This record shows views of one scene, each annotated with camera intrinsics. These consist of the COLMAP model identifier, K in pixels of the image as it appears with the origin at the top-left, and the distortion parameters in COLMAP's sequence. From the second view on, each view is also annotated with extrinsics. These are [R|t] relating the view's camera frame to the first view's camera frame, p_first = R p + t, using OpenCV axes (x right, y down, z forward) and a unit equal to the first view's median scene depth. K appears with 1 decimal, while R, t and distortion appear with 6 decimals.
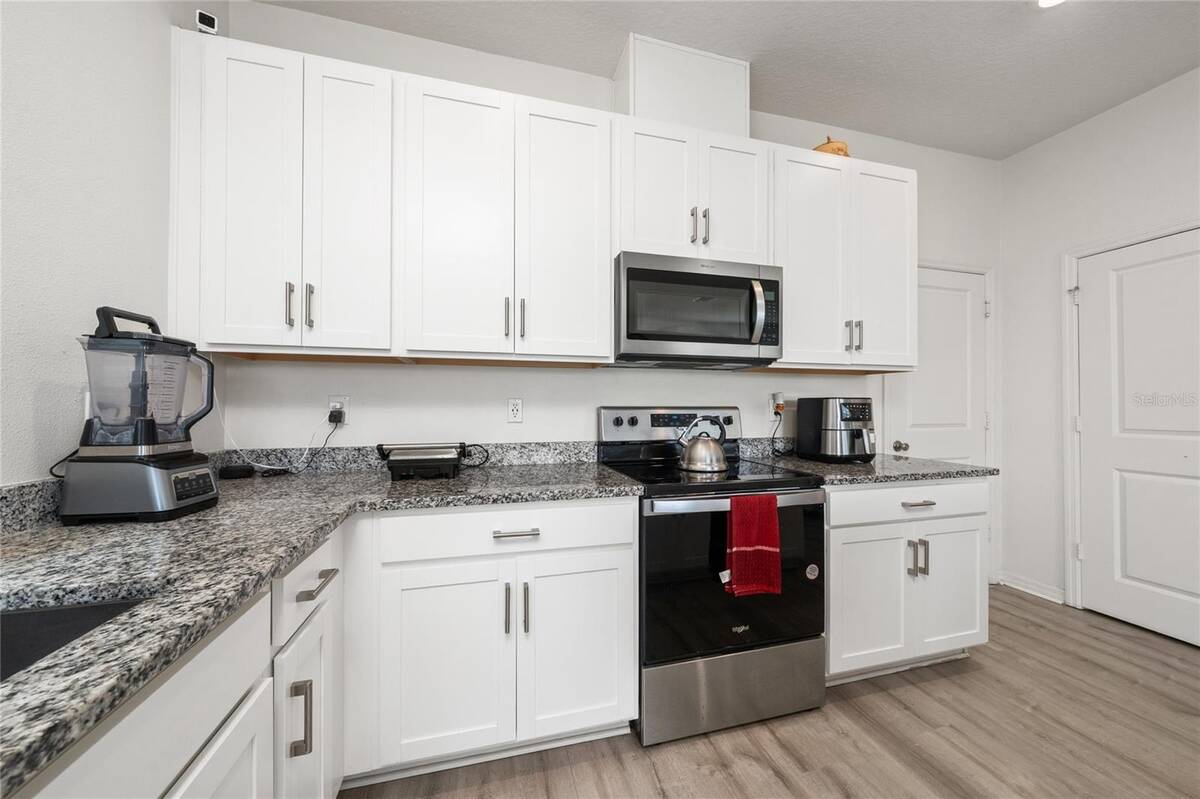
lens RADIAL K [[407.2, 0, 600.4], [0, 407.2, 401.9], [0, 0, 1]] dist [0.000514, -0.000046]
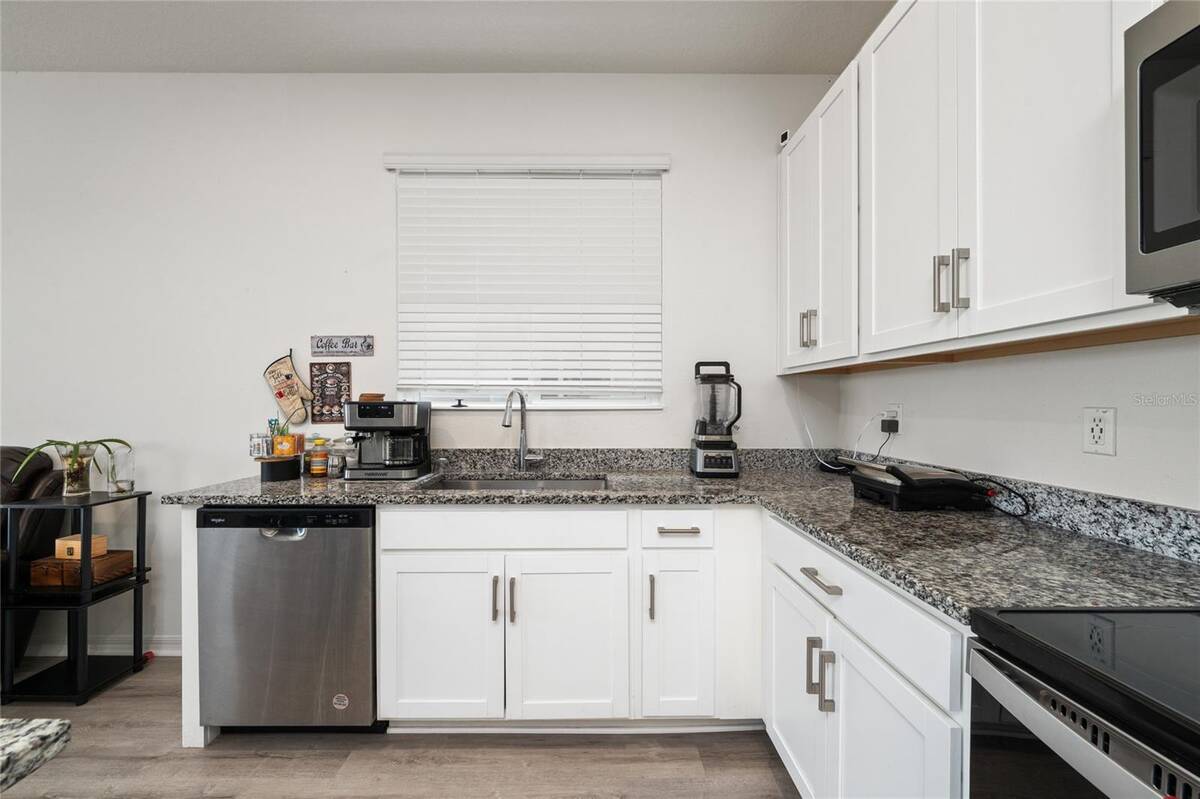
lens RADIAL K [[475.6, 0, 600.9], [0, 475.6, 402.8], [0, 0, 1]] dist [0.000638, -0.000022]
pose [[-0.243921, -0.000460, -0.969795, 0.621116], [0.007776, 0.999967, -0.002430, -0.020971], [0.969764, -0.008134, -0.243910, 0.627648]]
